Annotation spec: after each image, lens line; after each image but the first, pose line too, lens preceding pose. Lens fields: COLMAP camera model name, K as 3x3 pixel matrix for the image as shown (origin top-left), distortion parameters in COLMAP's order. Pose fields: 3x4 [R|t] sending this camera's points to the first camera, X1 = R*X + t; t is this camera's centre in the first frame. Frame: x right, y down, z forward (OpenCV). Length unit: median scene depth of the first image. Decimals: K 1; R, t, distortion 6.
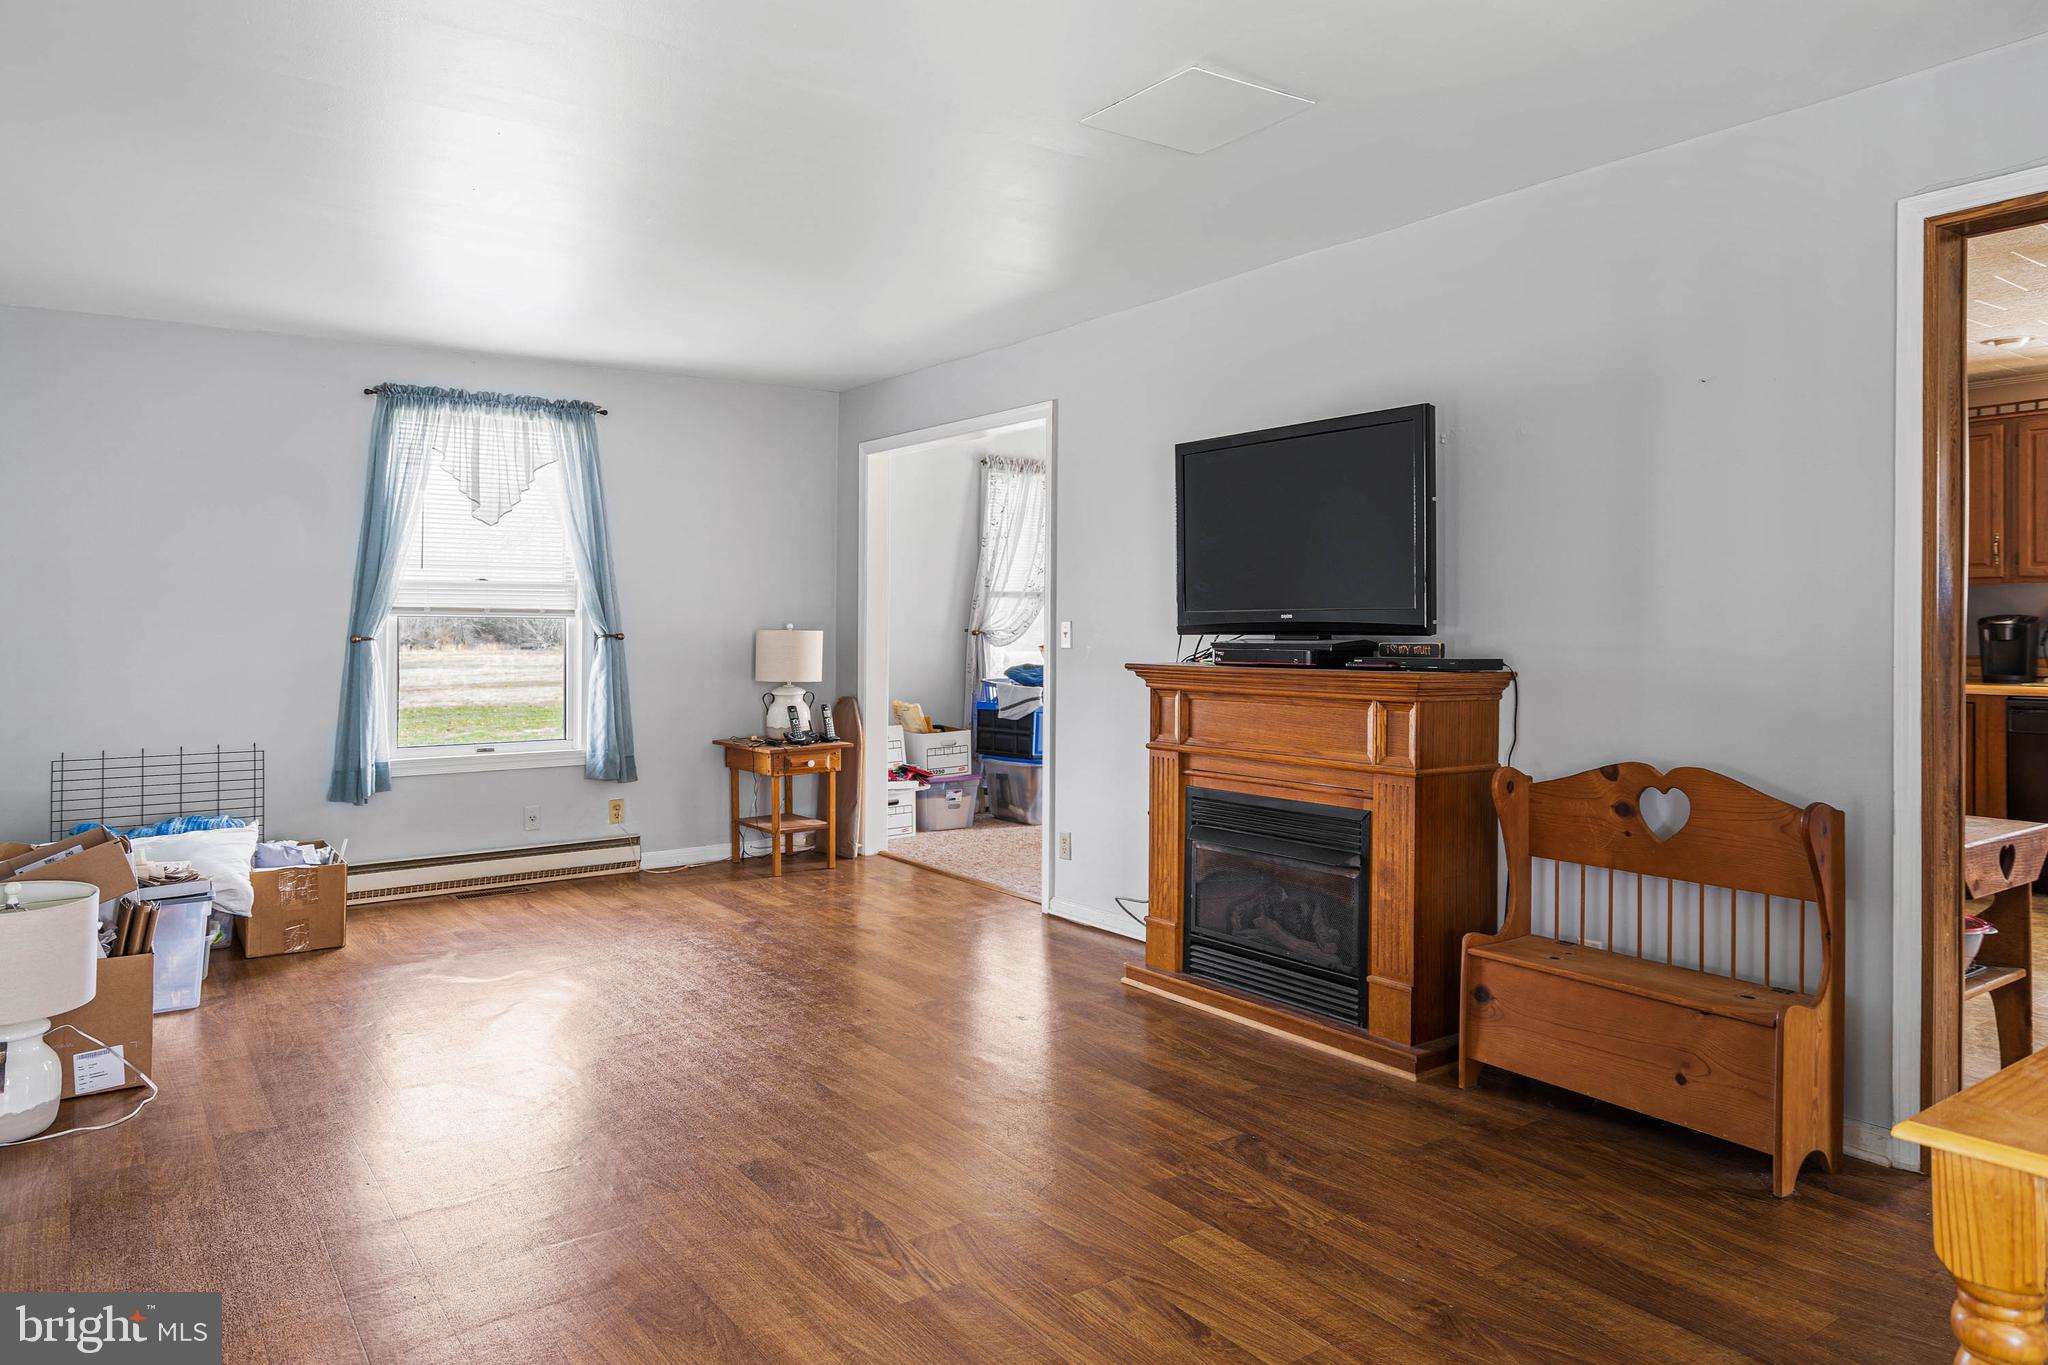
lens RADIAL K [[1305.8, 0, 1023.4], [0, 1305.8, 683.6], [0, 0, 1]] dist [0.004215, -0.000245]
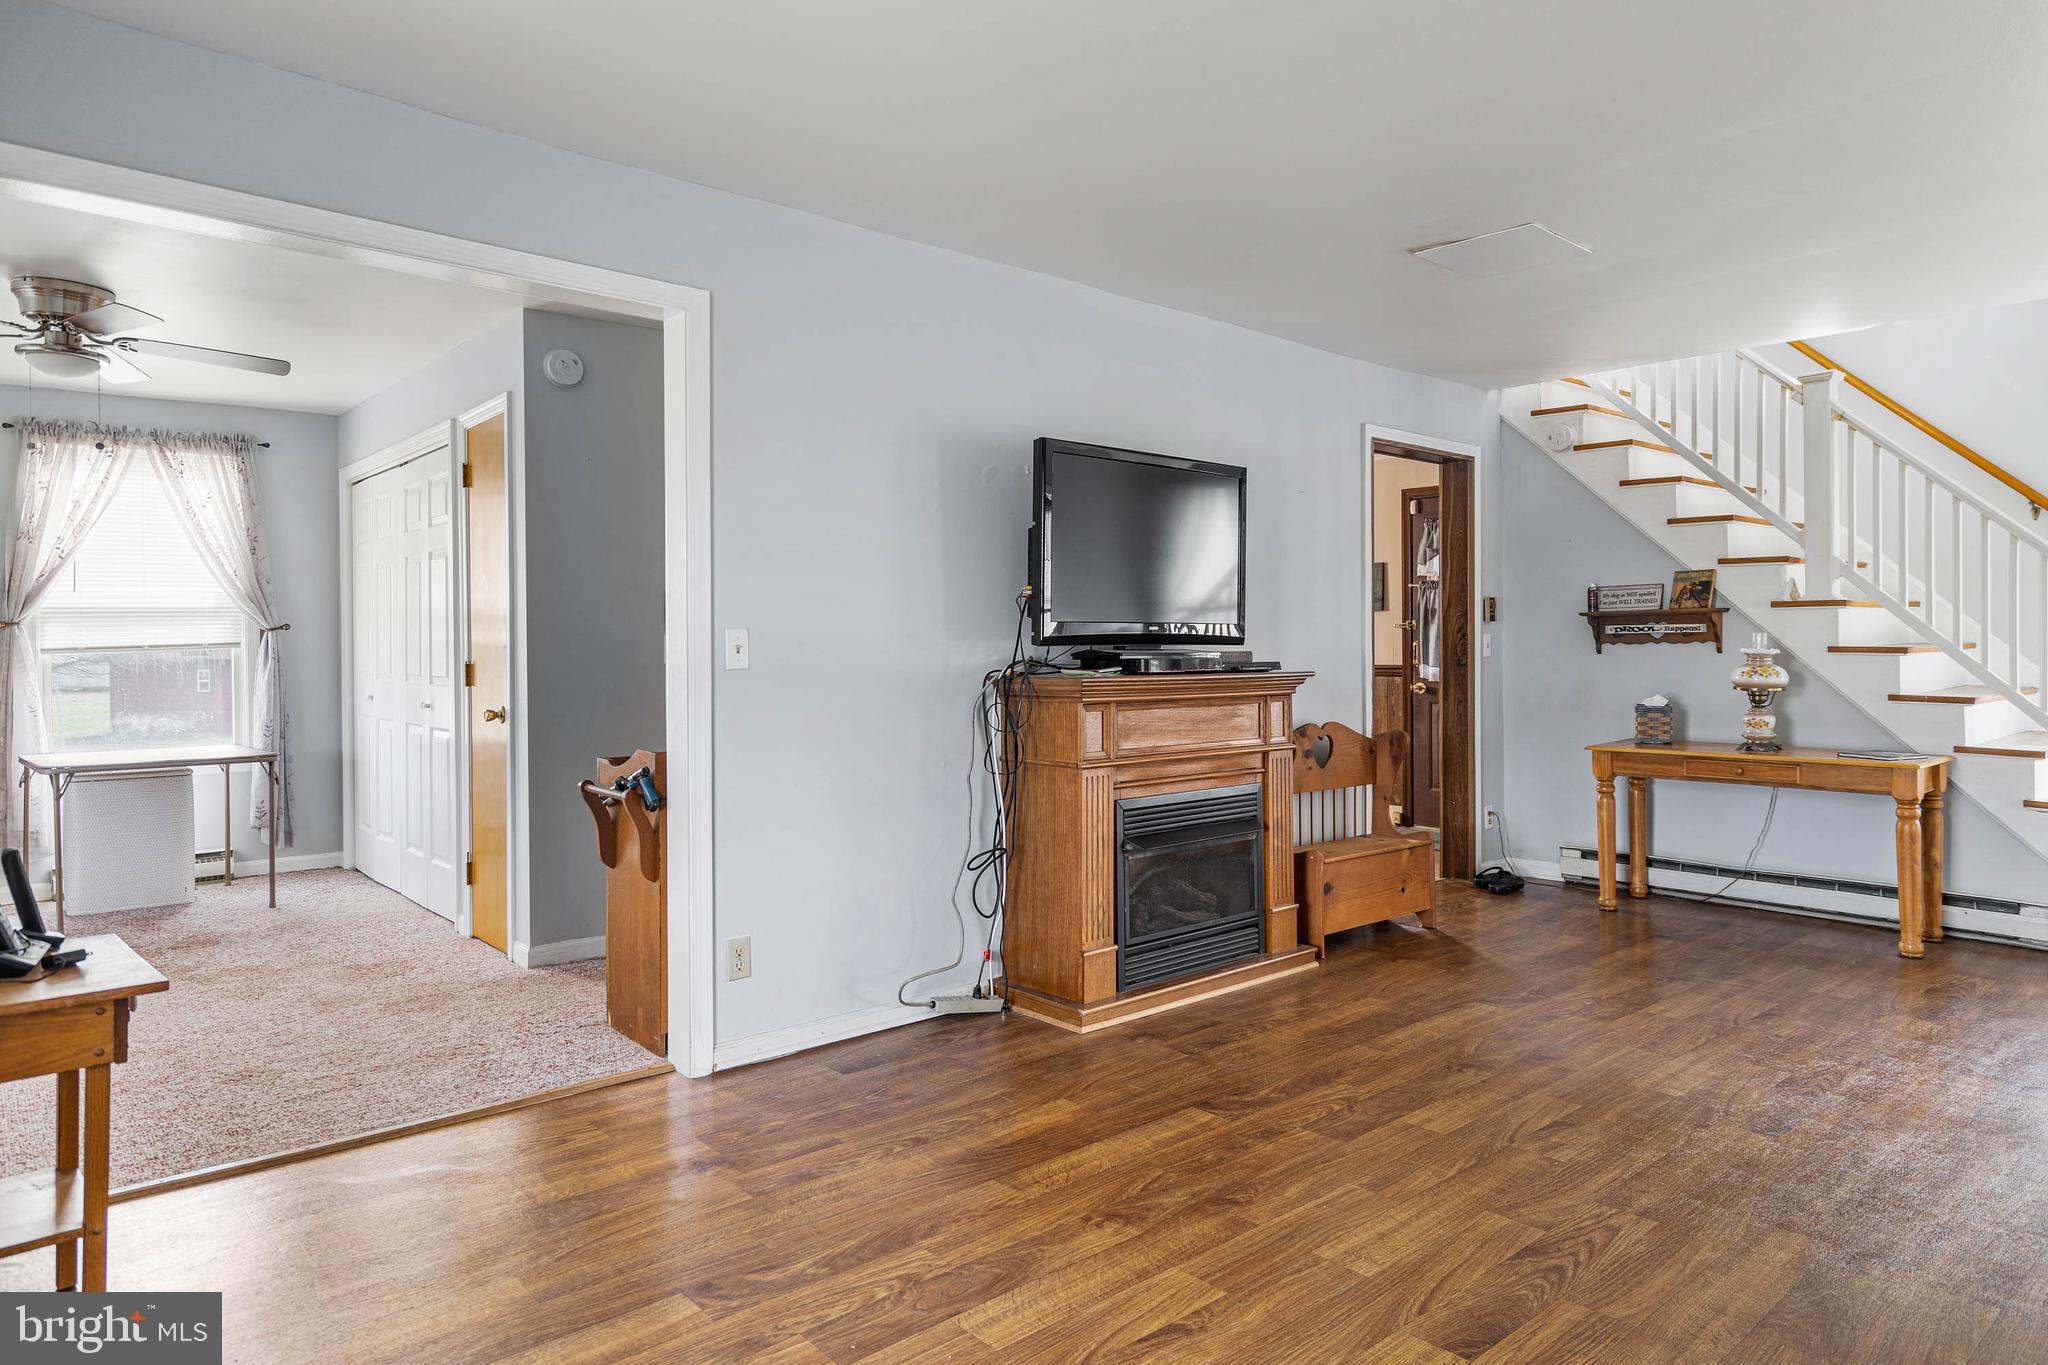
lens RADIAL K [[1244.8, 0, 1012.3], [0, 1244.8, 647.6], [0, 0, 1]] dist [-0.001567, 0.004028]
pose [[-0.106038, 0.009547, 0.994316, -0.838413], [0.044189, 0.999011, -0.004880, -0.035076], [-0.993380, 0.043420, -0.106355, 1.238246]]
